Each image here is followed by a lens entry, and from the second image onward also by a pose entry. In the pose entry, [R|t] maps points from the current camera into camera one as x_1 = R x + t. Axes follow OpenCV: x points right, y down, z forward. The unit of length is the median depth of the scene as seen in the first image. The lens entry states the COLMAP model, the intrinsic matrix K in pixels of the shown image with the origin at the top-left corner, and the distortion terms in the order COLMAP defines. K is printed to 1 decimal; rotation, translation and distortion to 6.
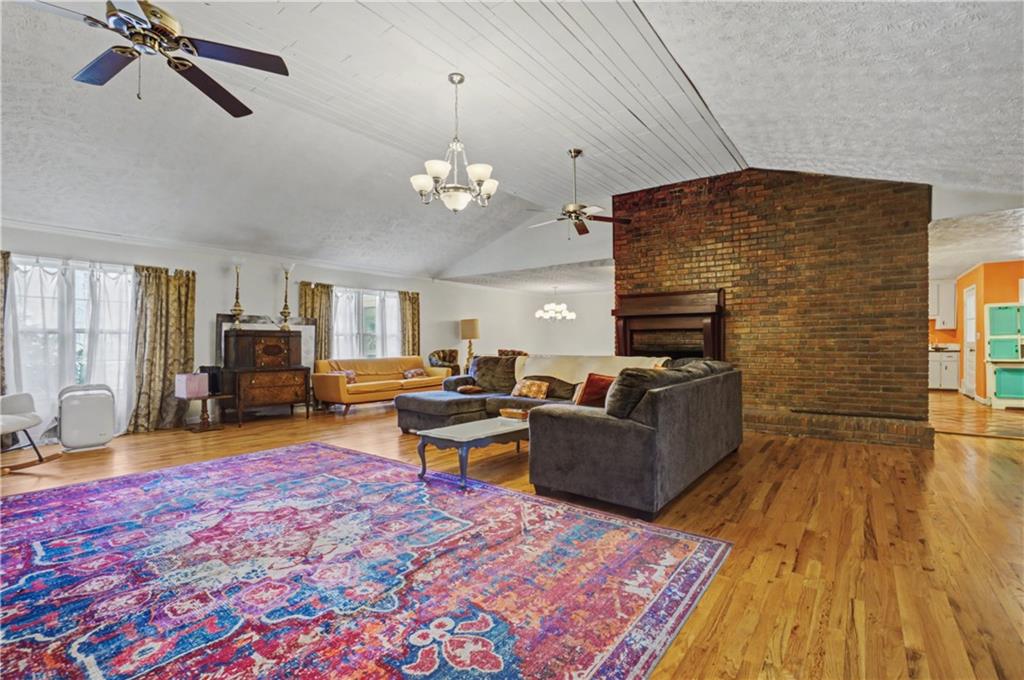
lens RADIAL K [[466.2, 0, 519.2], [0, 466.2, 334.1], [0, 0, 1]] dist [-0.040635, 0.000289]
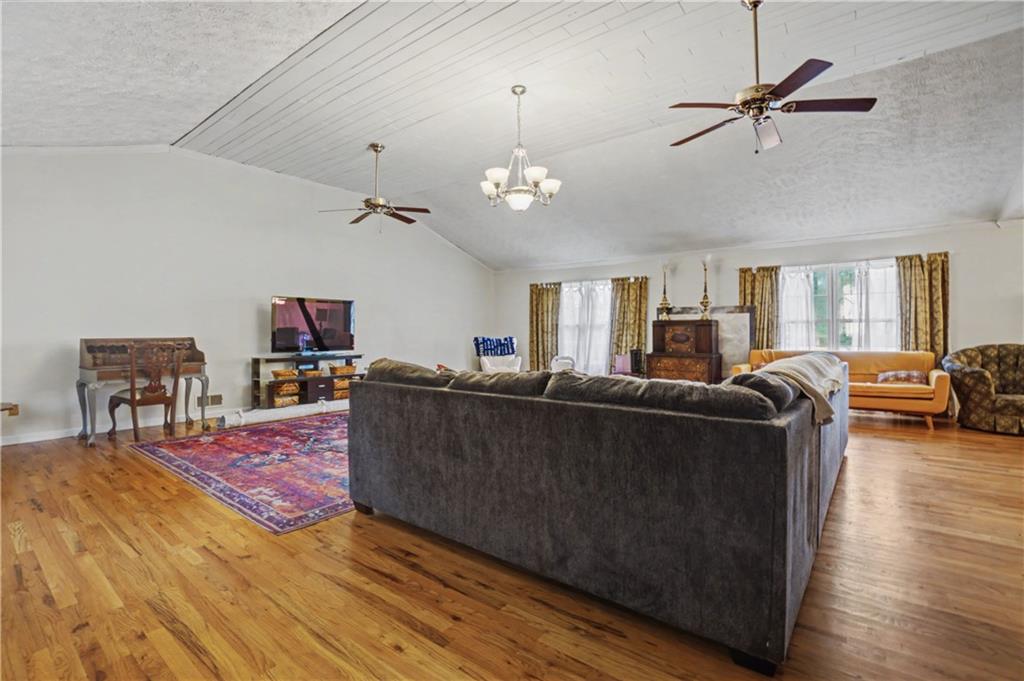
lens RADIAL K [[466.2, 0, 519.2], [0, 466.2, 334.6], [0, 0, 1]] dist [-0.040635, 0.000289]
pose [[-0.013961, 0.011879, -0.999832, 0.660306], [0.018713, 0.999757, 0.011617, 0.007184], [0.999727, -0.018548, -0.014180, 0.703242]]
